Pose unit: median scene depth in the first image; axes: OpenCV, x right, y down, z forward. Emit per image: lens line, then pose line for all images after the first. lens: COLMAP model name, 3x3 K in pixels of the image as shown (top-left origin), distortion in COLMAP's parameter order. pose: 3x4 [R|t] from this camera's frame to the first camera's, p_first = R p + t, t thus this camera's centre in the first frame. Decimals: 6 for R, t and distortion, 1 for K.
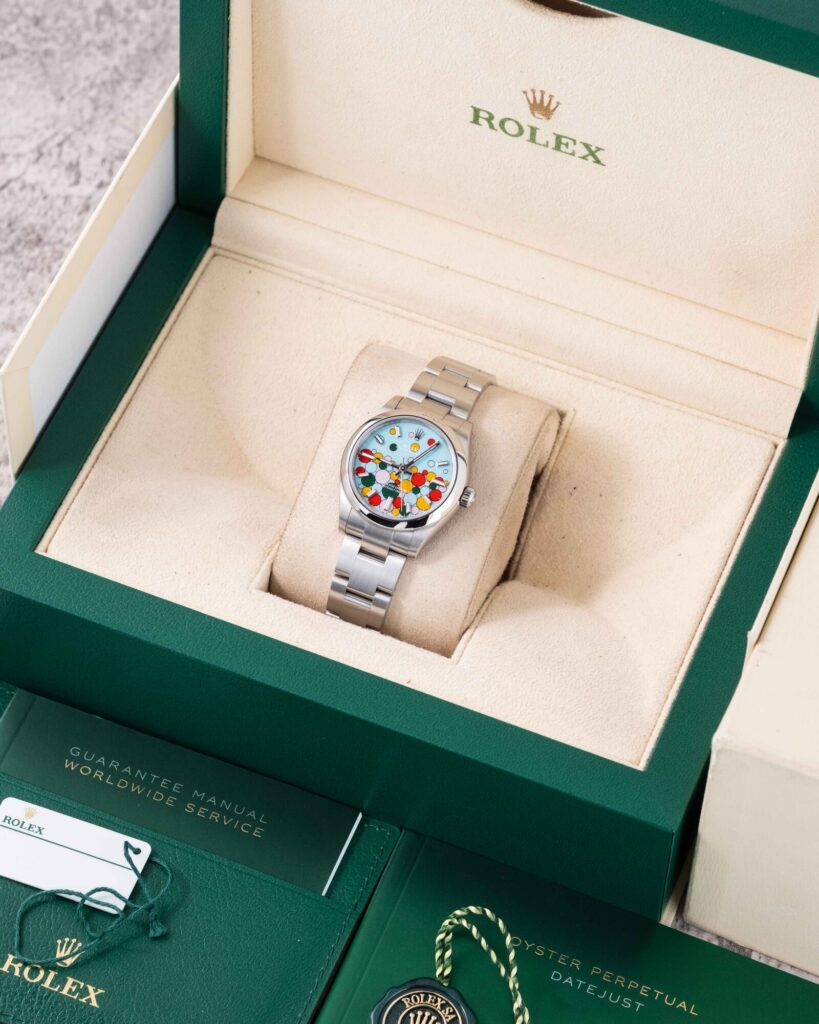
lens RADIAL K [[3875.1, 0, 409.5], [0, 3875.1, 512.0], [0, 0, 1]] dist [0.116799, 0.769490]
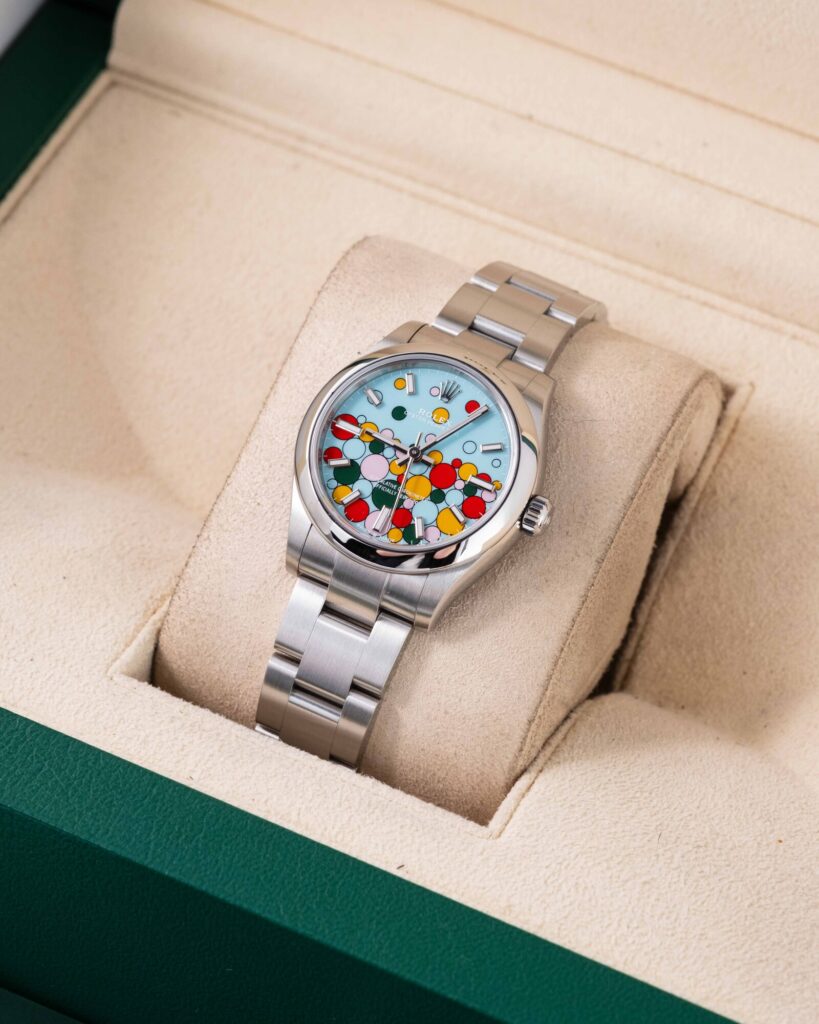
lens RADIAL K [[3875.1, 0, 409.5], [0, 3875.1, 512.0], [0, 0, 1]] dist [0.116799, 0.769490]
pose [[0.997624, 0.052394, -0.044745, 0.020920], [-0.055454, 0.995995, -0.070130, 0.032420], [0.040892, 0.072445, 0.996534, 0.478766]]
